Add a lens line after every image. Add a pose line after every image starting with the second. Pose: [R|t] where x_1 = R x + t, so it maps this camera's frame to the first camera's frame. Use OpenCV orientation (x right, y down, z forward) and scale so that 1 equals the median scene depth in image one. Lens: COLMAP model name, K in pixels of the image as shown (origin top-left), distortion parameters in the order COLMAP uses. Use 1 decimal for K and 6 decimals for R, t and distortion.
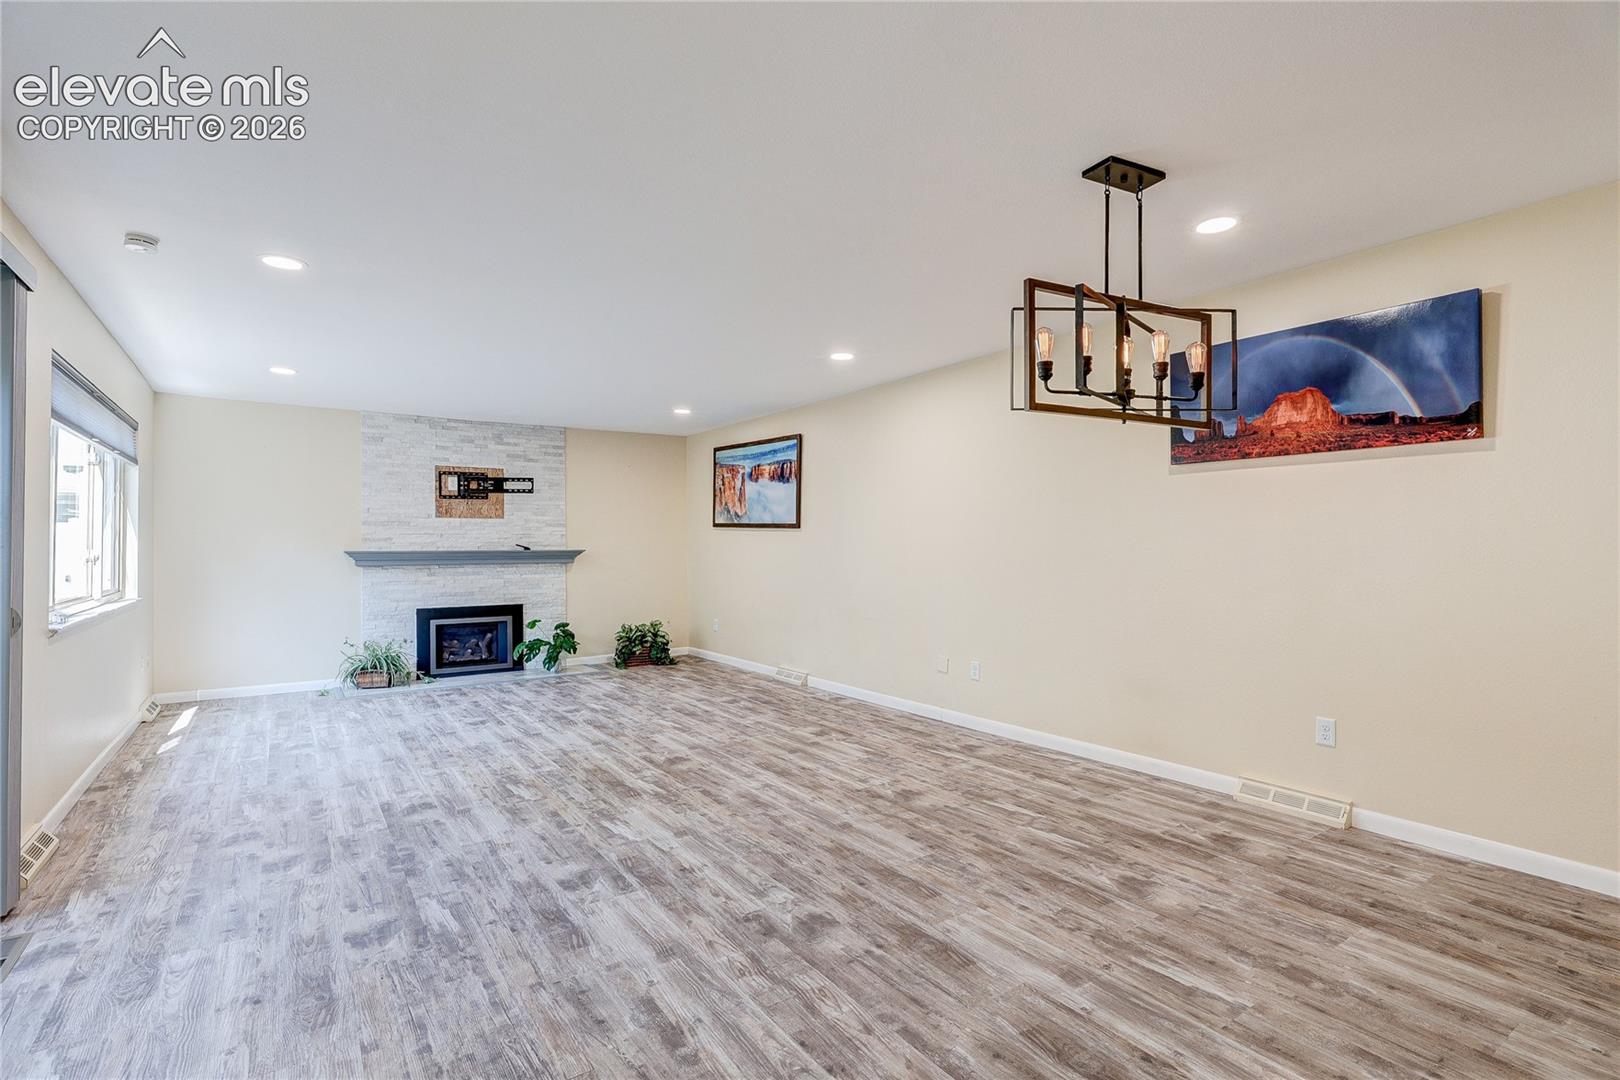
lens RADIAL K [[770.7, 0, 825.0], [0, 770.7, 539.4], [0, 0, 1]] dist [-0.002860, 0.000990]
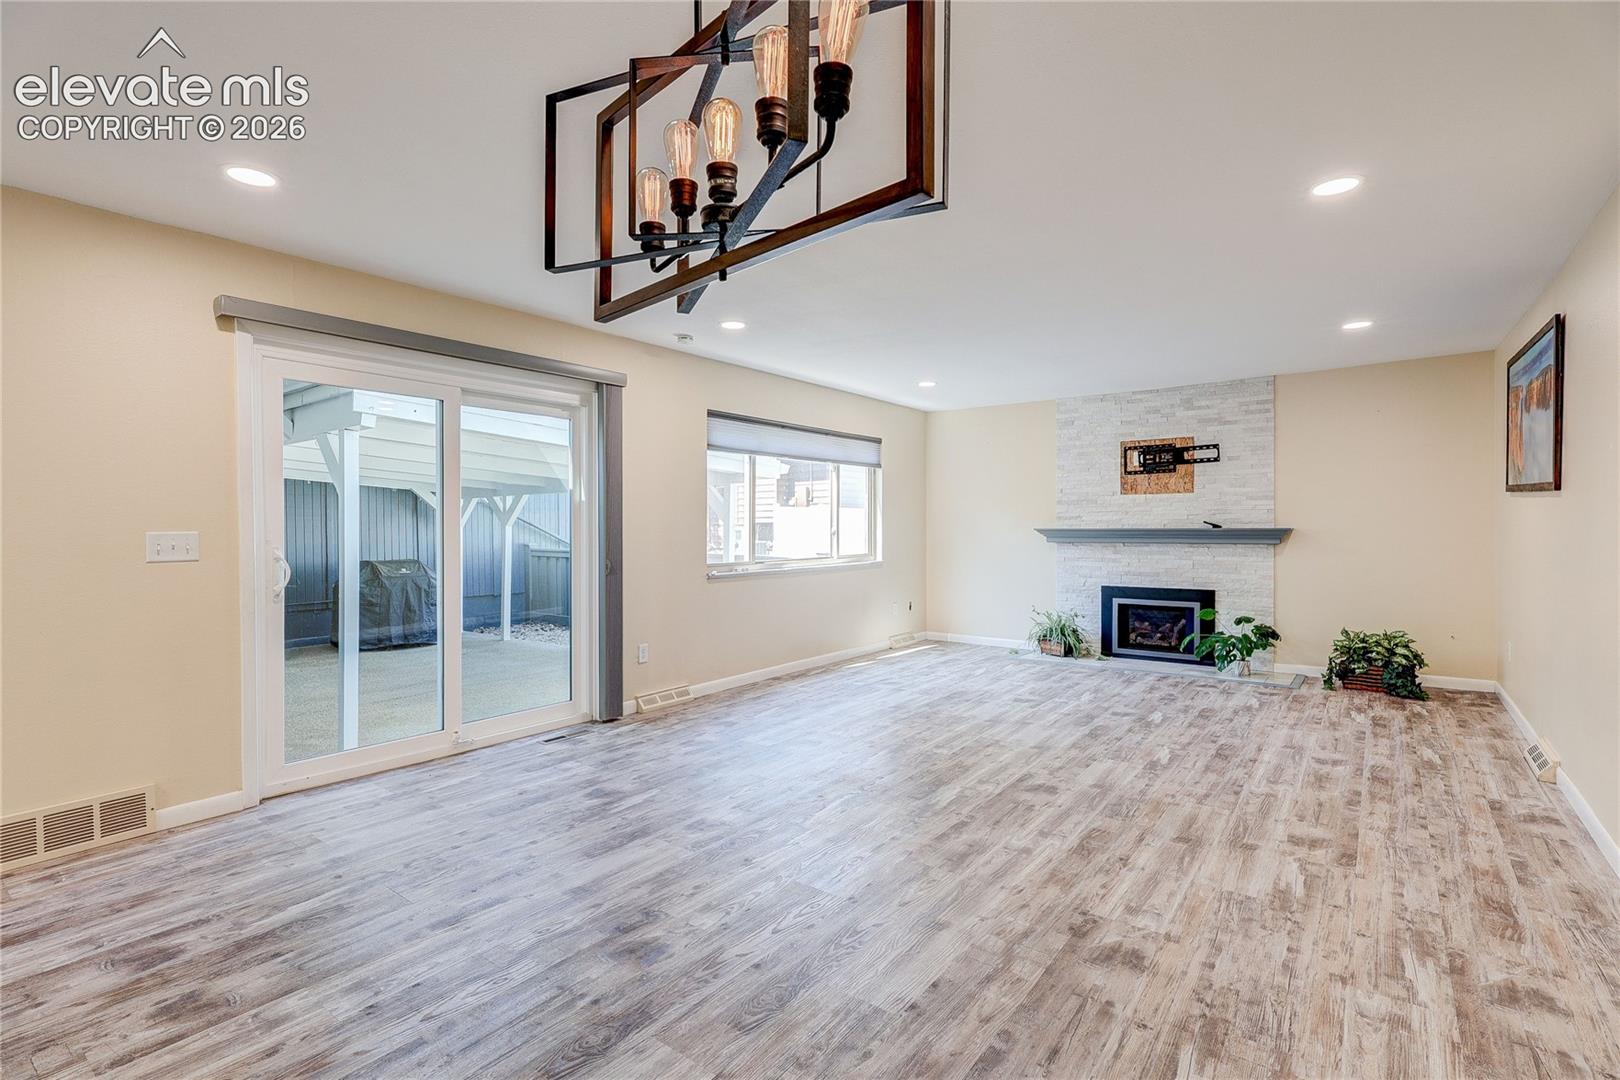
lens RADIAL K [[770.7, 0, 812.8], [0, 770.7, 525.1], [0, 0, 1]] dist [-0.002860, 0.000990]
pose [[0.289379, 0.000685, -0.957215, 0.346542], [0.012166, 0.999916, 0.004394, 0.001475], [0.957137, -0.012917, 0.289346, 0.361999]]
